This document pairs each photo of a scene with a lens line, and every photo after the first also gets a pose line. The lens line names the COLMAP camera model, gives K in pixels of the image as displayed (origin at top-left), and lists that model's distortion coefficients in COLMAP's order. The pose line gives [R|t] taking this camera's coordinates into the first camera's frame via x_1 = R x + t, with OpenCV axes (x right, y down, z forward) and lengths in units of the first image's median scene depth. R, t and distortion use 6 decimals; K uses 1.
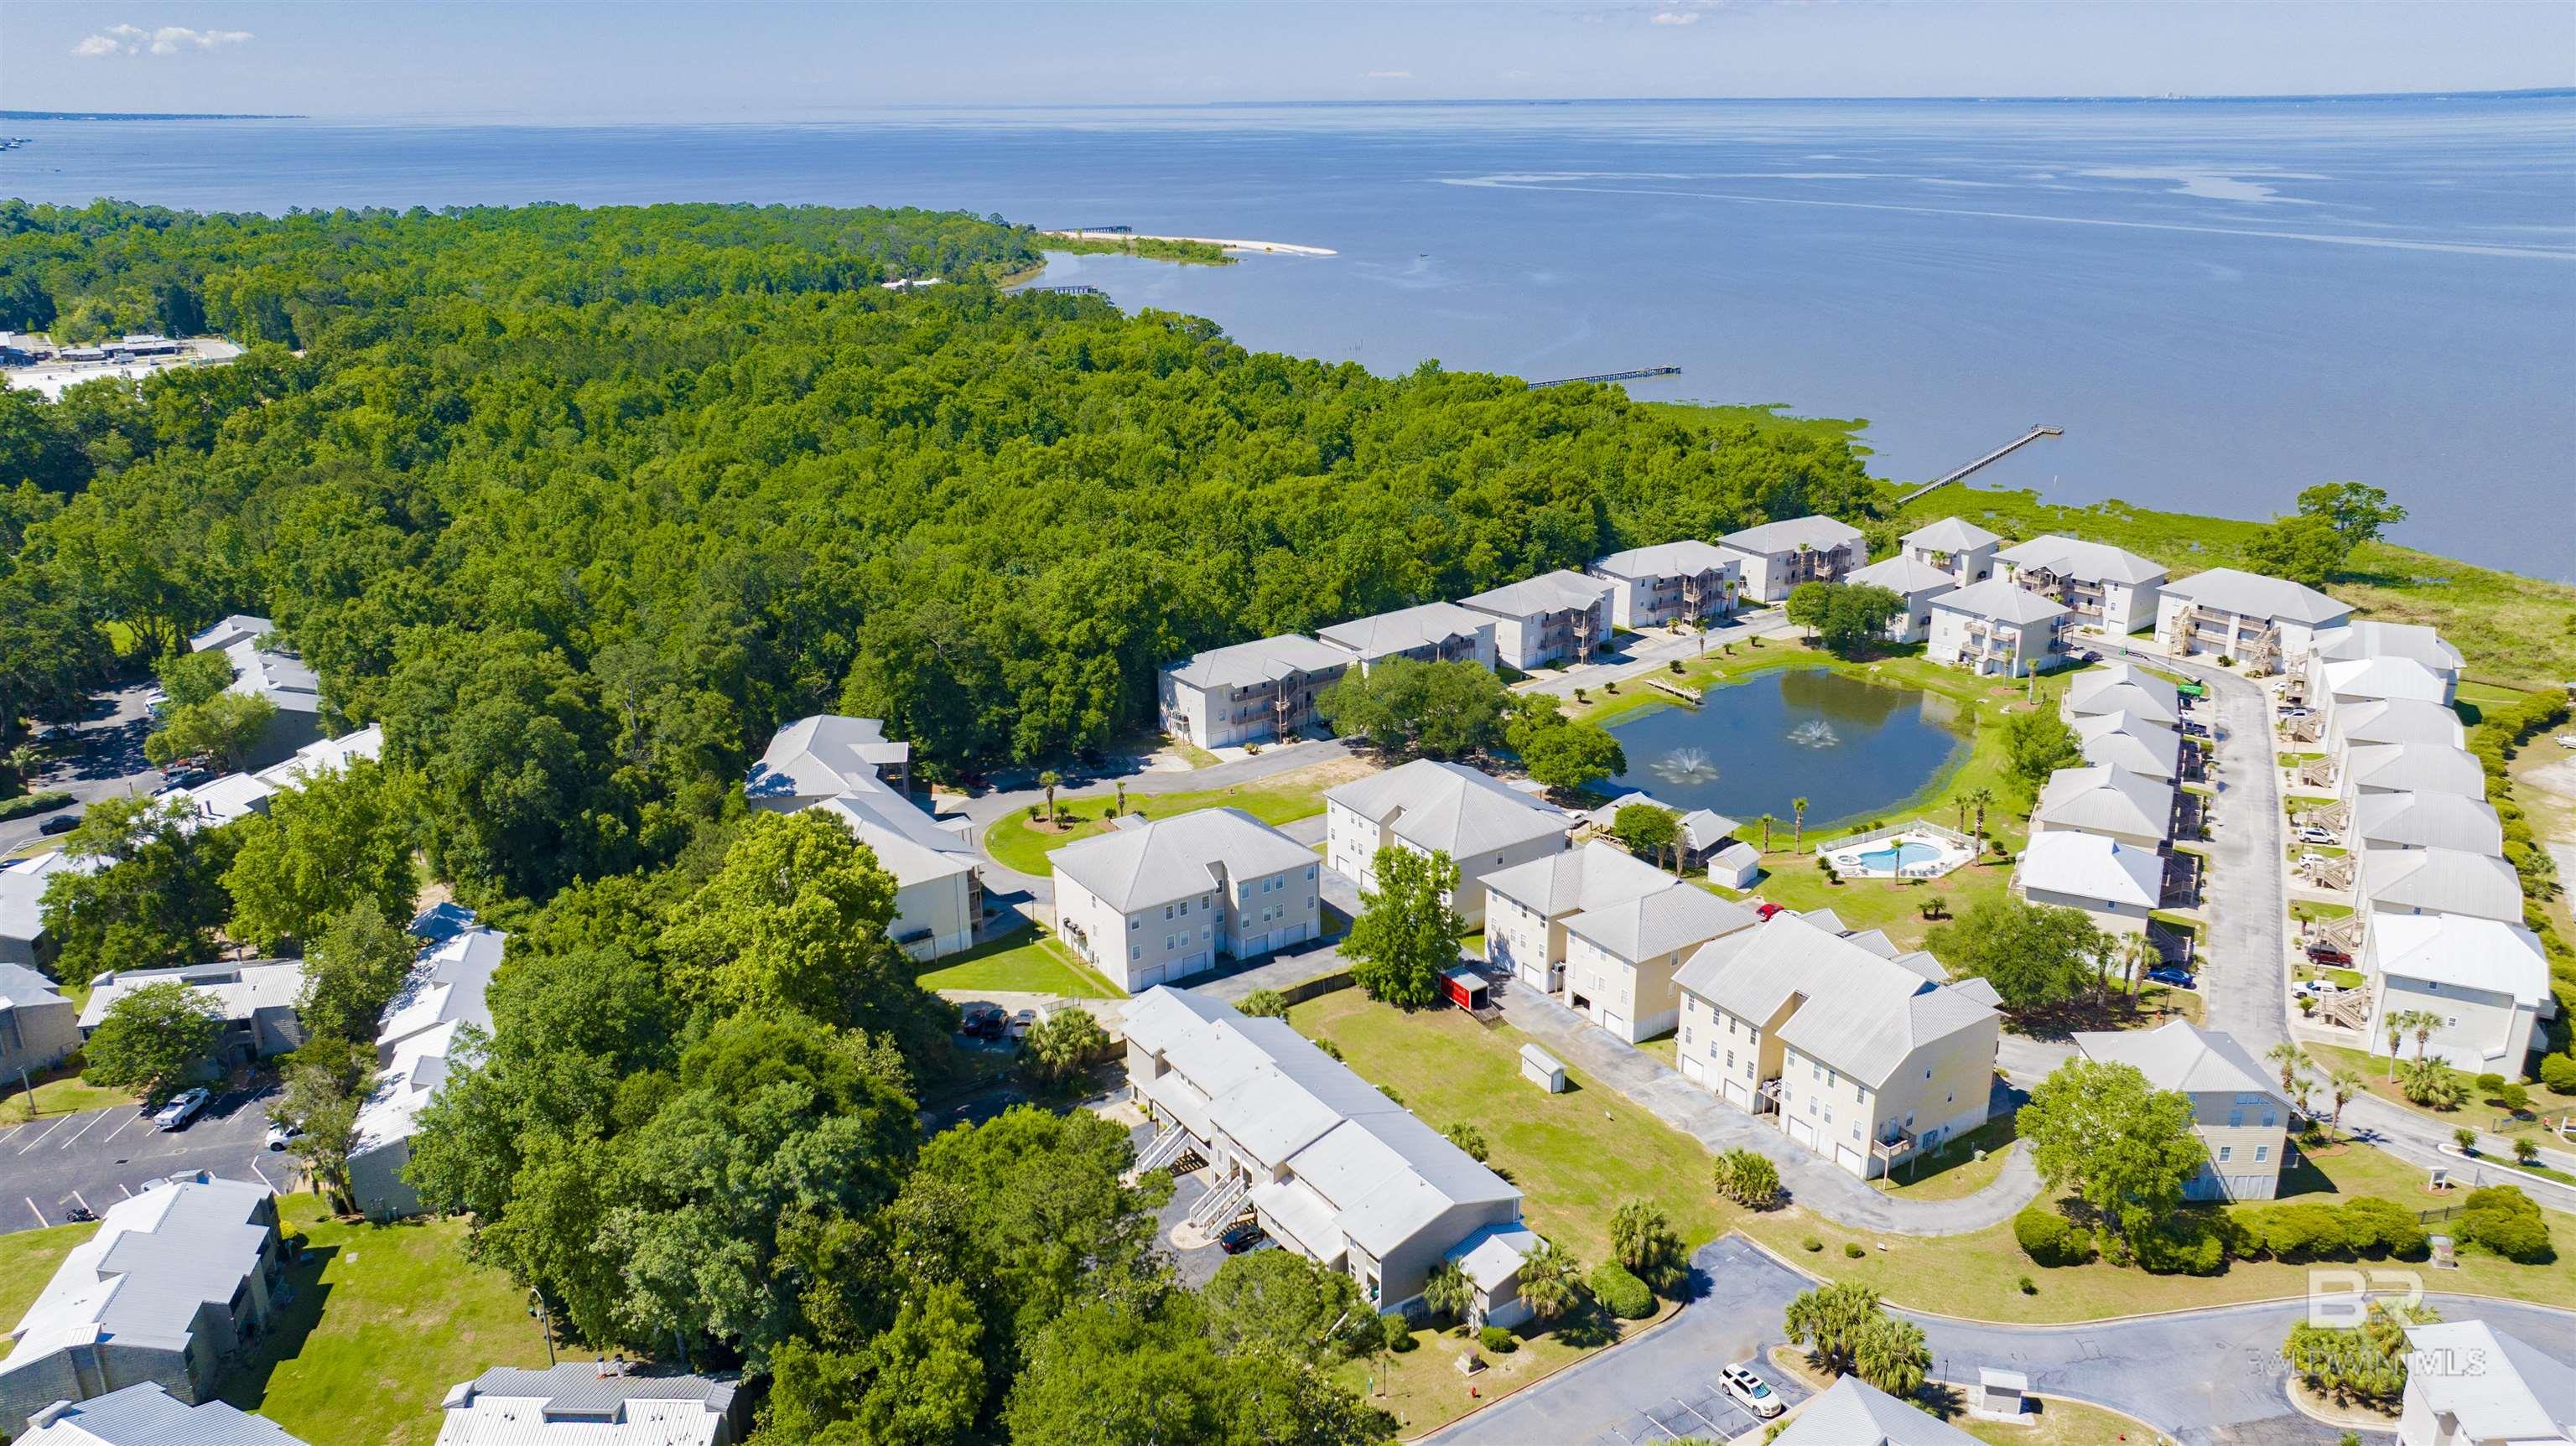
lens RADIAL K [[1807.4, 0, 1288.0], [0, 1807.4, 723.0], [0, 0, 1]] dist [-0.018268, -0.011892]
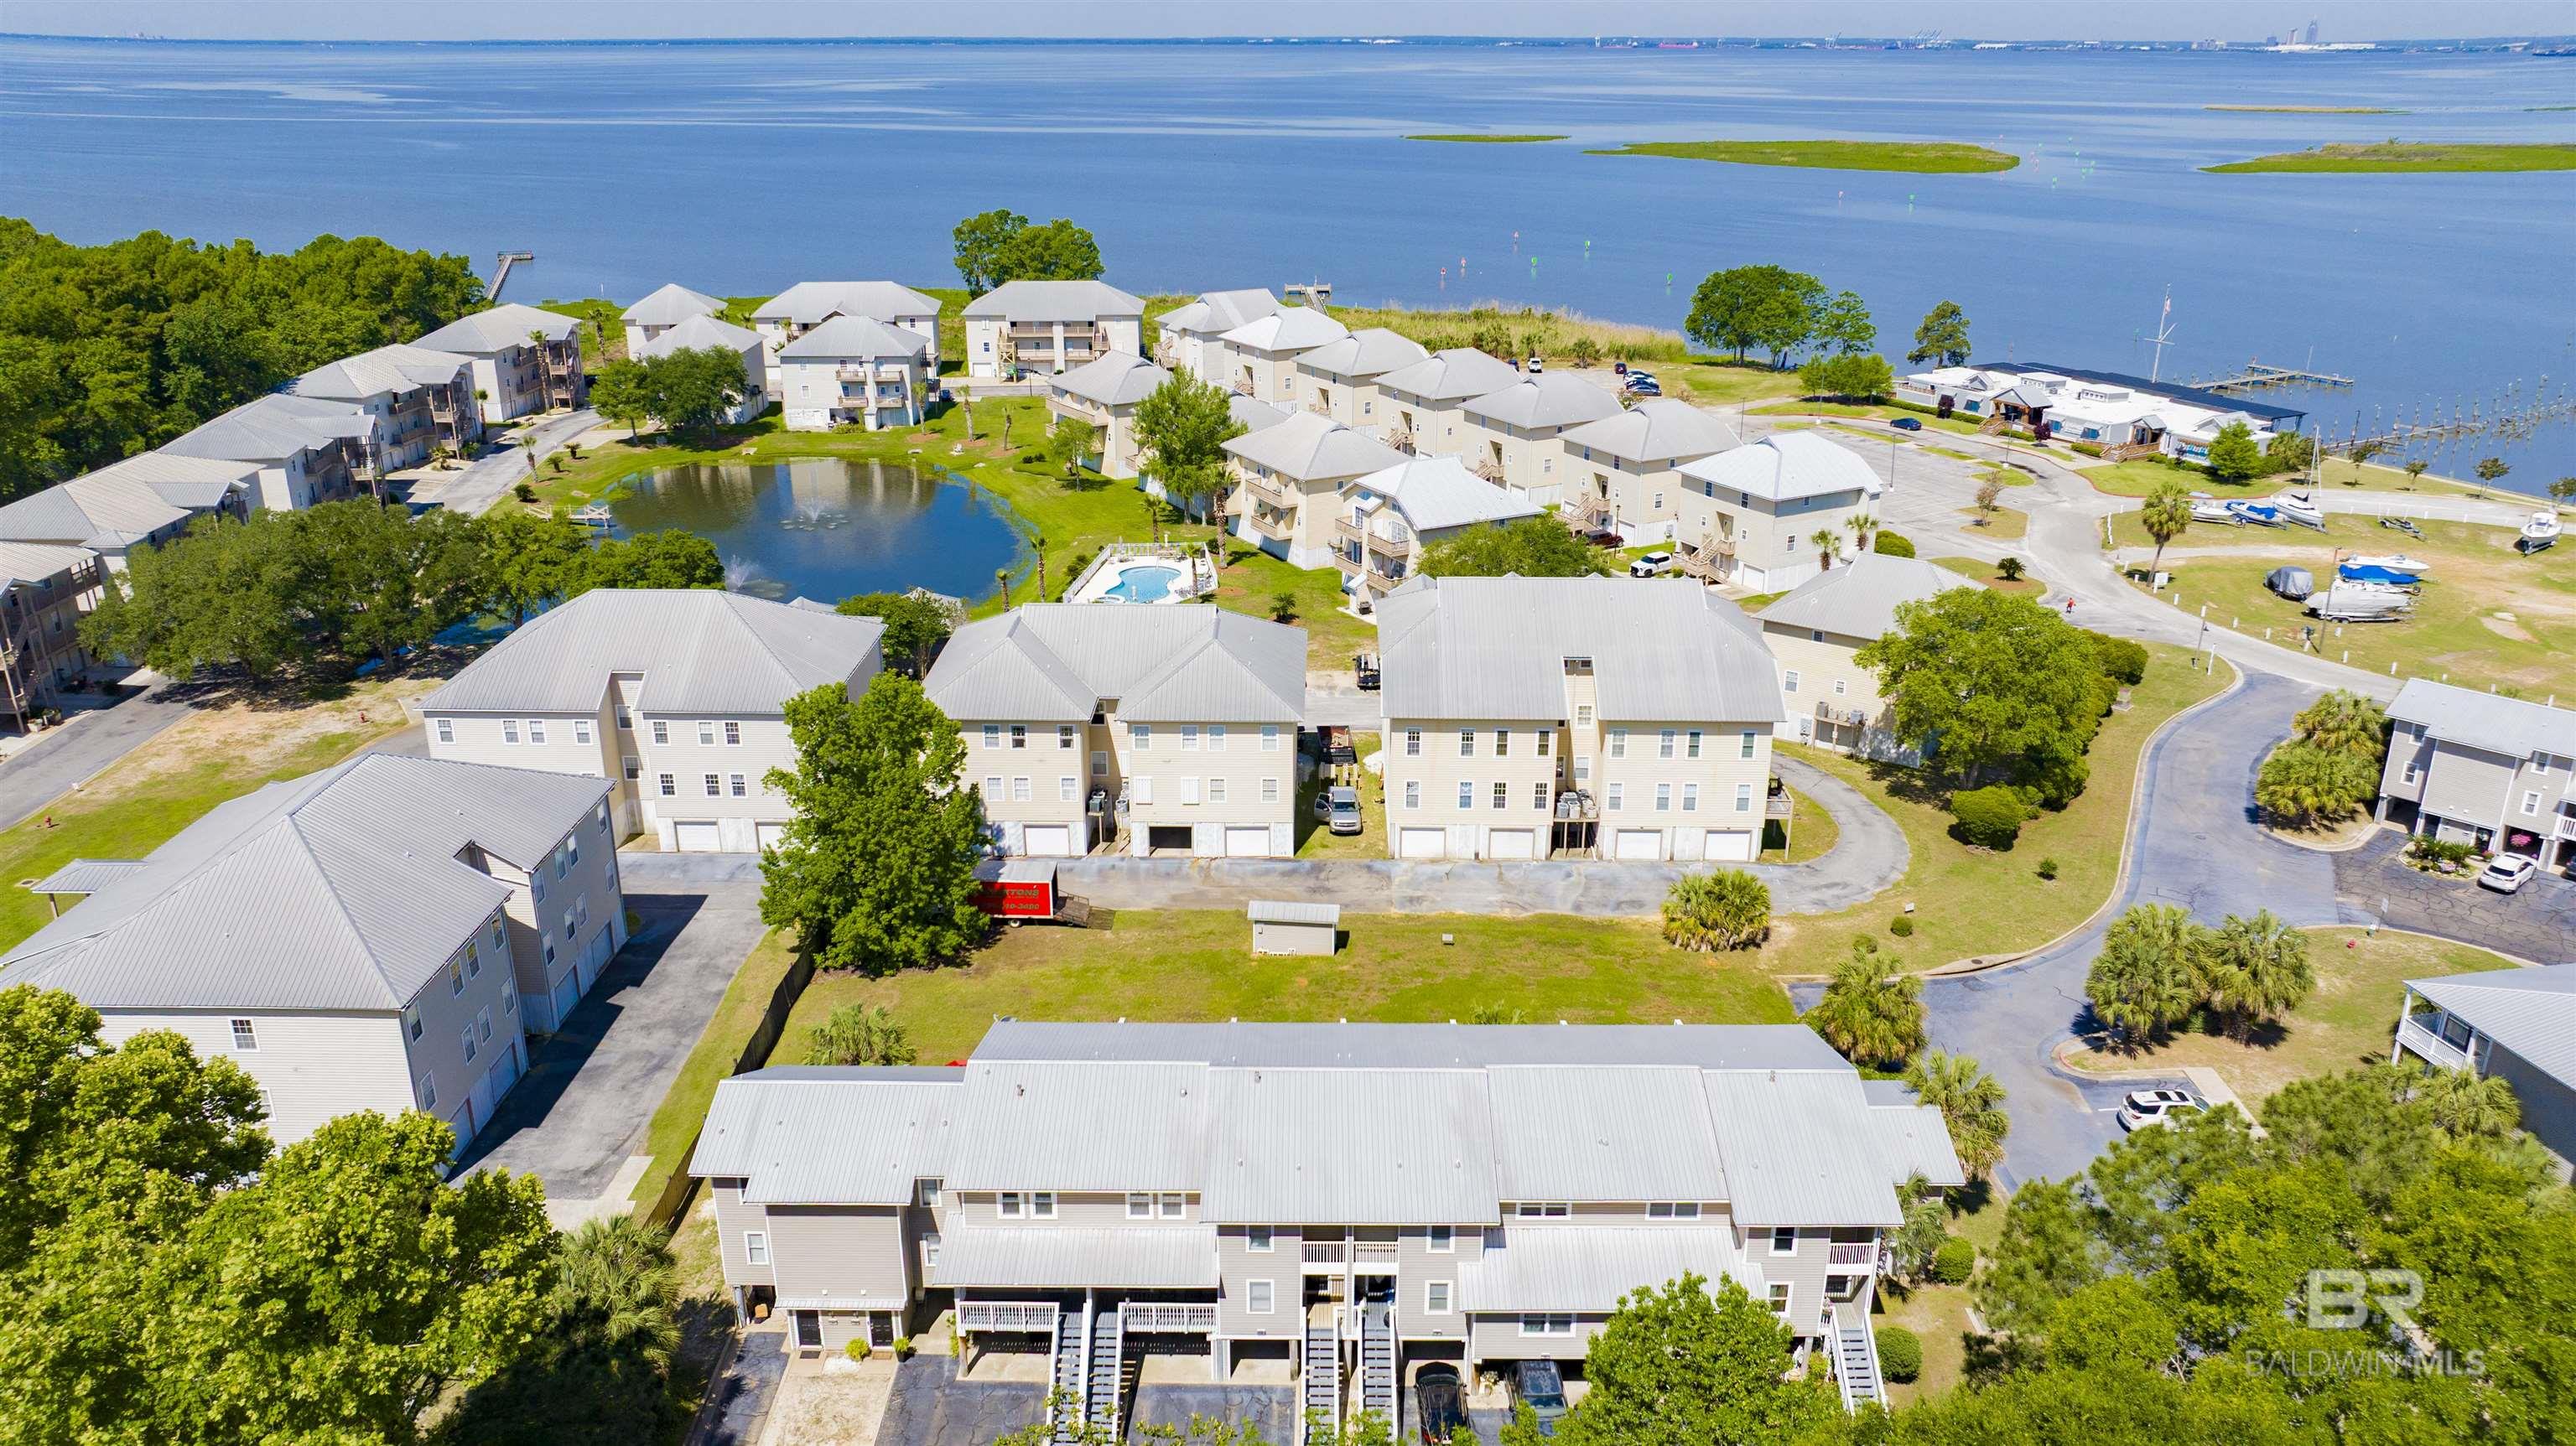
lens RADIAL K [[1807.4, 0, 1288.0], [0, 1807.4, 723.0], [0, 0, 1]] dist [-0.018268, -0.011892]
pose [[0.559417, -0.282284, 0.779338, -0.186979], [0.264945, 0.951794, 0.154569, 0.023410], [-0.785402, 0.120014, 0.607240, 0.400066]]
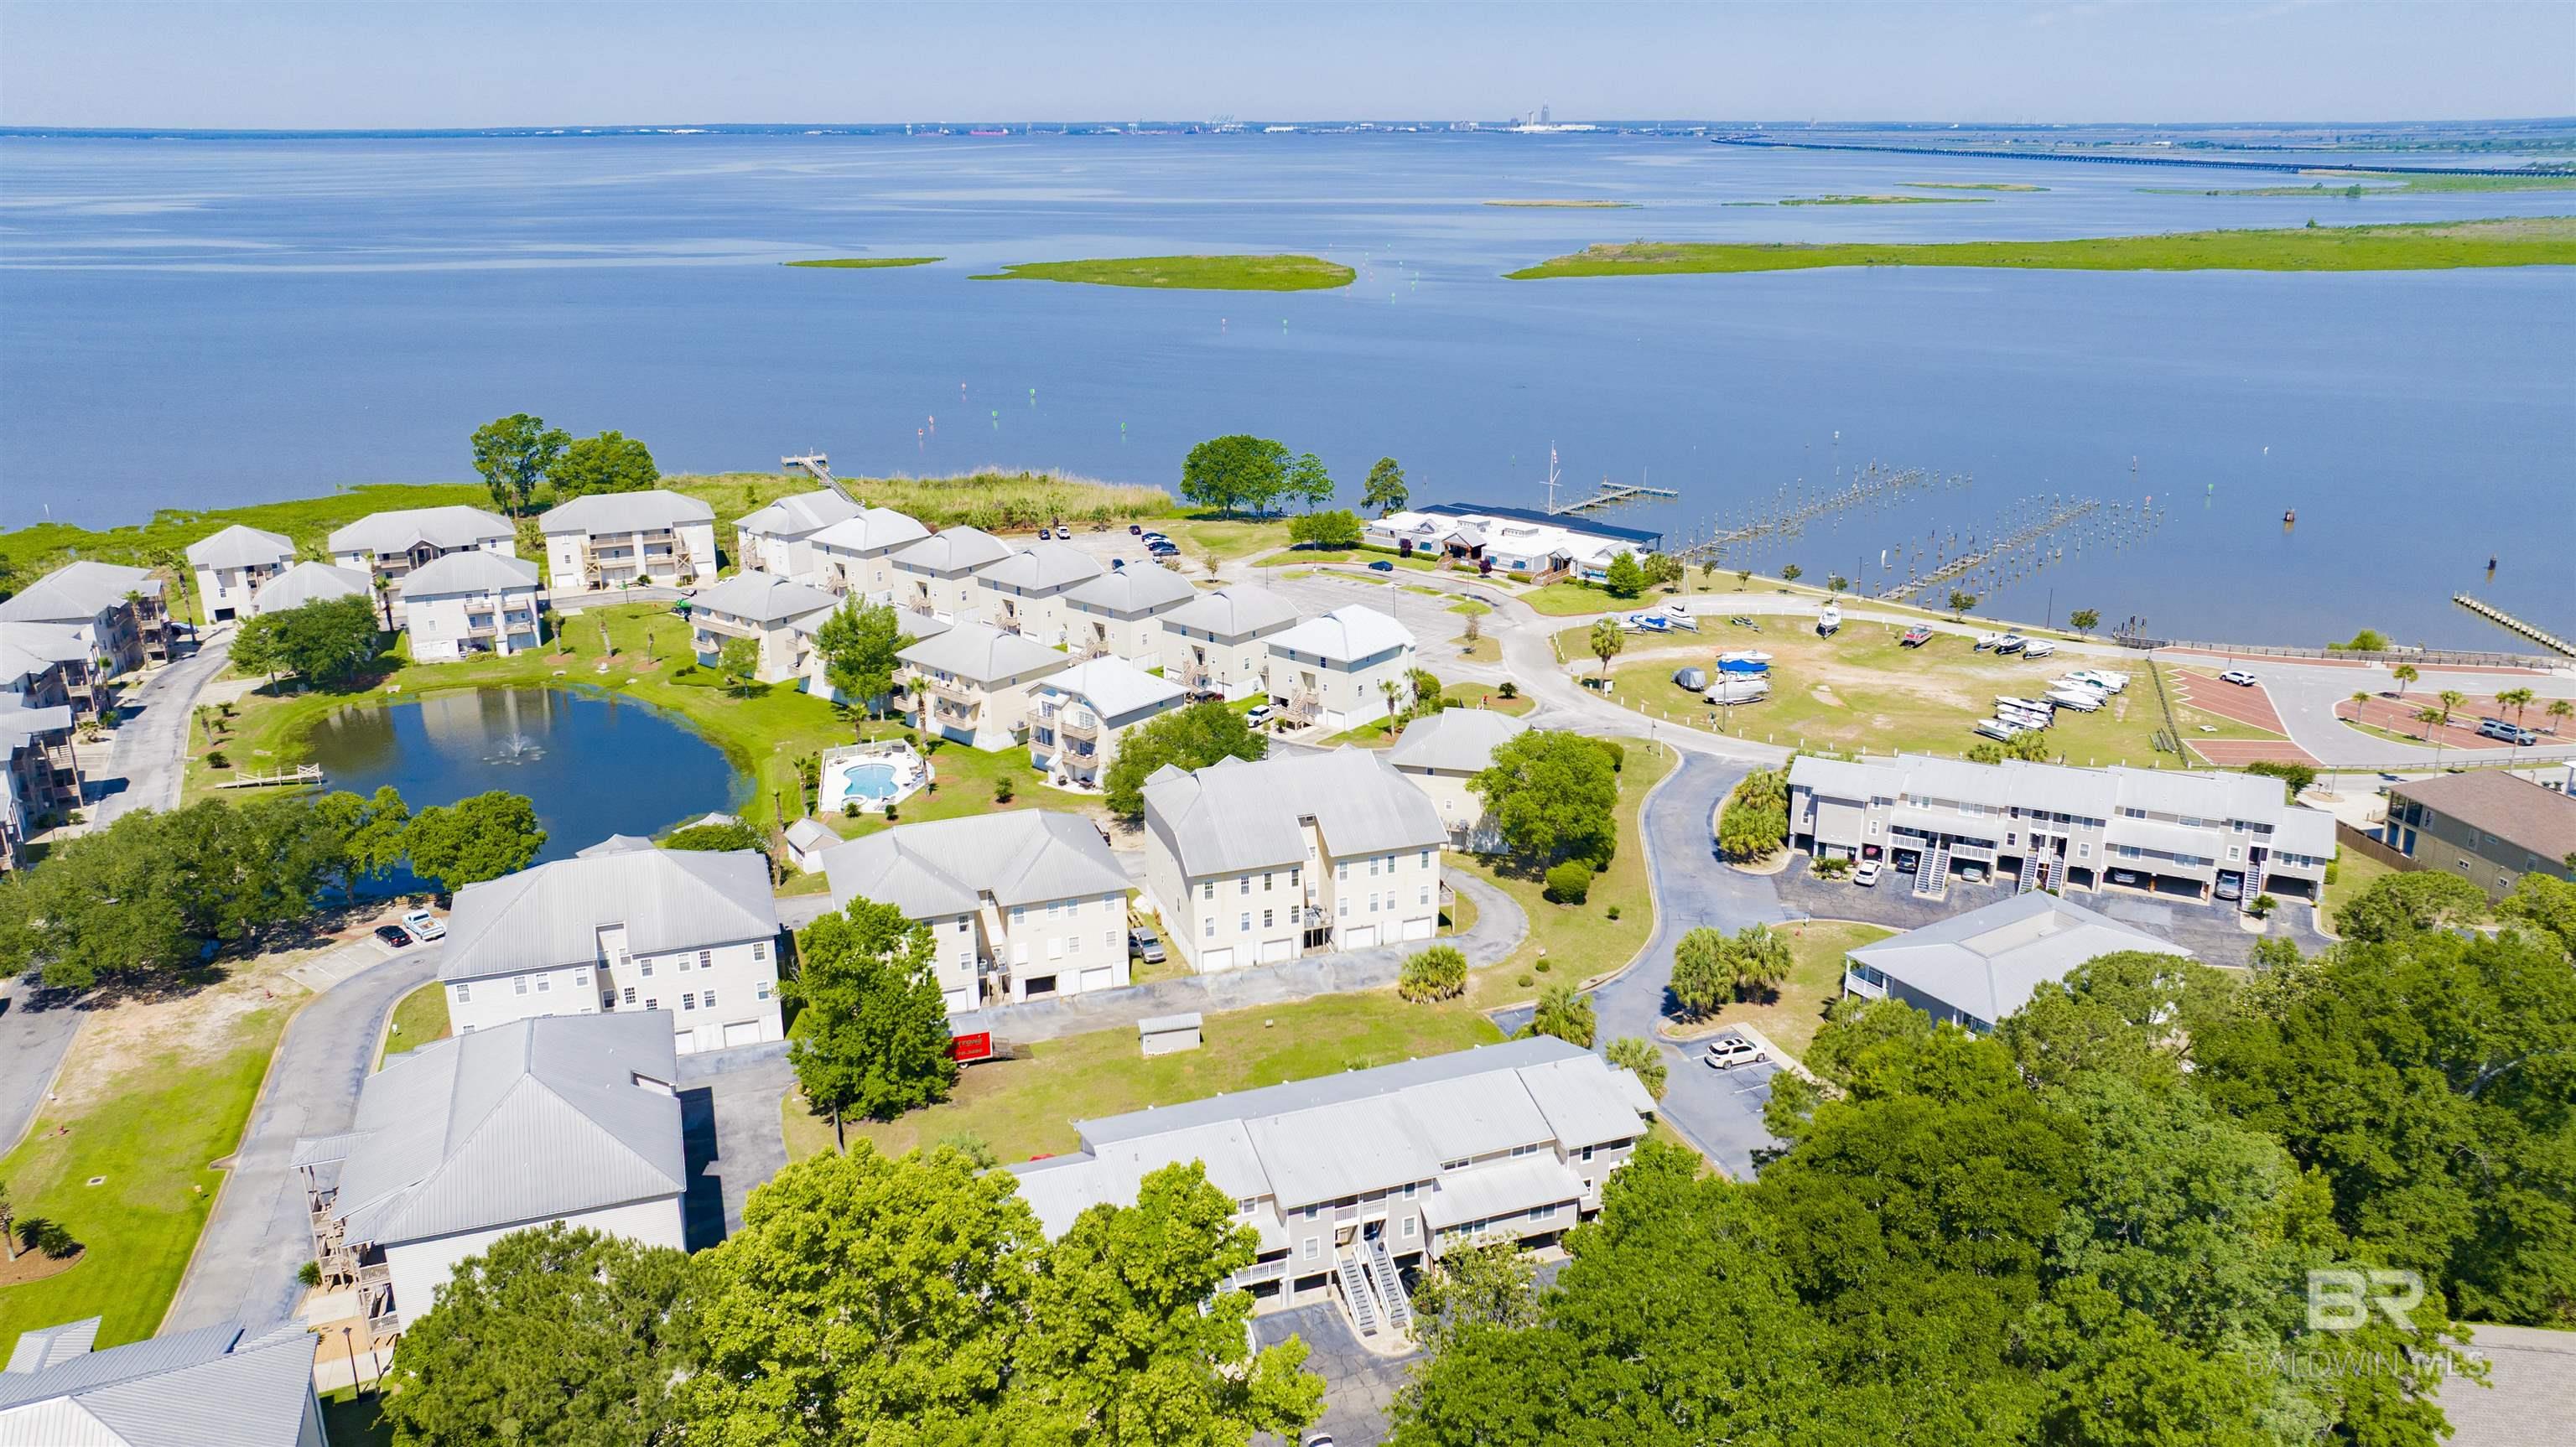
lens RADIAL K [[1824.0, 0, 1288.0], [0, 1824.0, 723.5], [0, 0, 1]] dist [-0.013599, -0.015861]
pose [[0.233704, -0.294427, 0.926658, -0.369935], [0.320146, 0.923208, 0.212590, -0.065424], [-0.918090, 0.246983, 0.310017, 0.408404]]
